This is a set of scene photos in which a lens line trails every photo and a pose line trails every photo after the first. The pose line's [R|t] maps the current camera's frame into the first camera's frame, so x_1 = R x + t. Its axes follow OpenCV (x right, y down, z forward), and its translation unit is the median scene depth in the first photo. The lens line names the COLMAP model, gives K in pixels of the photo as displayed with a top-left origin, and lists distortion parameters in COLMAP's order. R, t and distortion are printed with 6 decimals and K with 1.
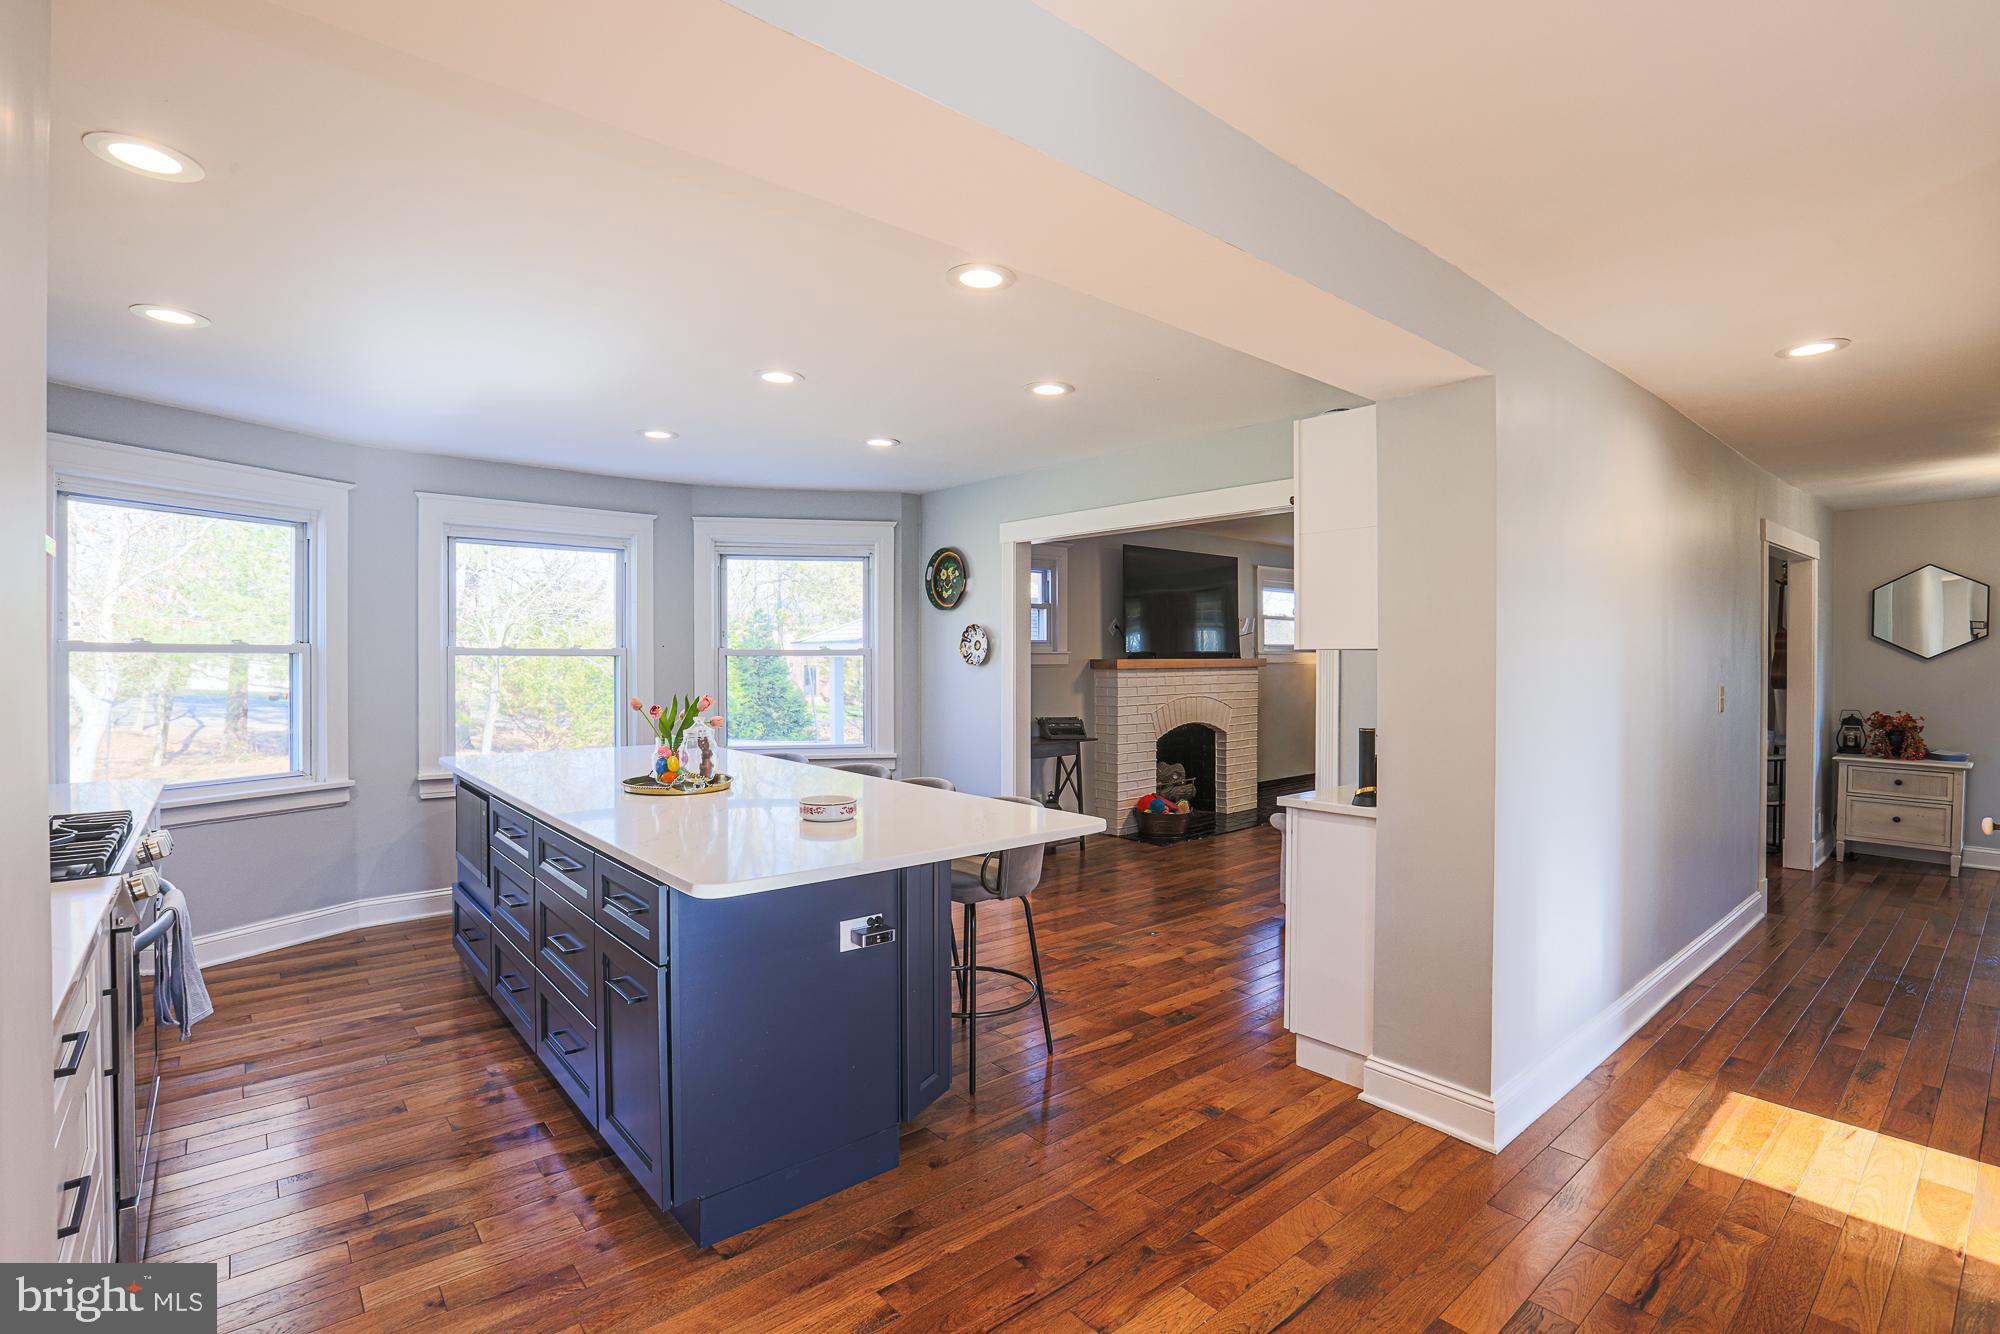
lens RADIAL K [[907.0, 0, 1000.0], [0, 907.0, 667.0], [0, 0, 1]] dist [0.001795, 0.000575]
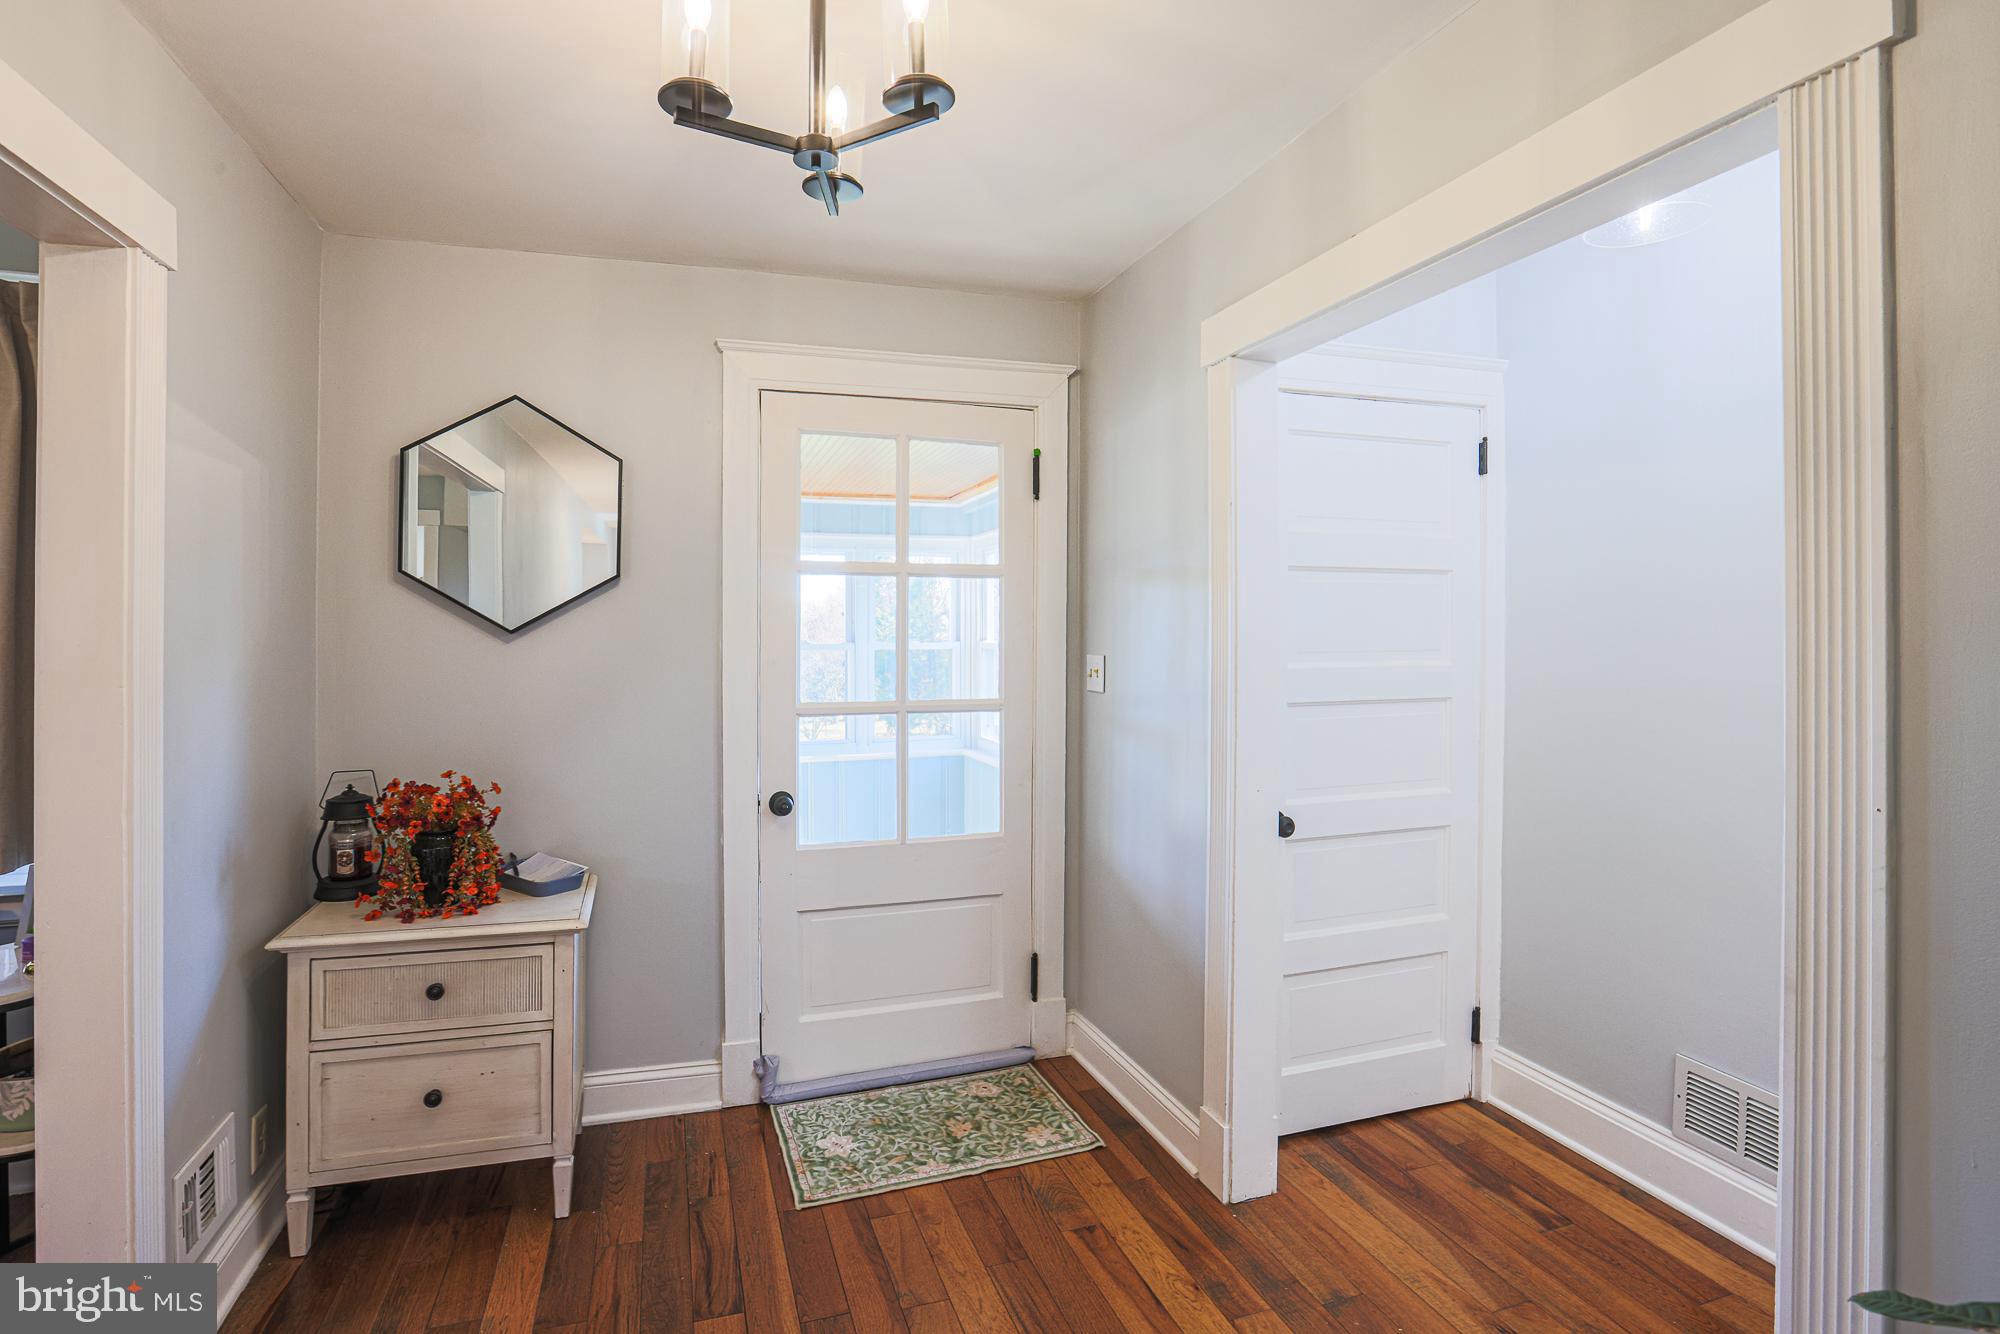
lens RADIAL K [[937.7, 0, 992.3], [0, 937.7, 630.5], [0, 0, 1]] dist [-0.014086, 0.000142]
pose [[0.371896, -0.000976, 0.928274, 0.720840], [0.011778, 0.999924, -0.003668, -0.004658], [-0.928200, 0.012297, 0.371880, 0.654976]]
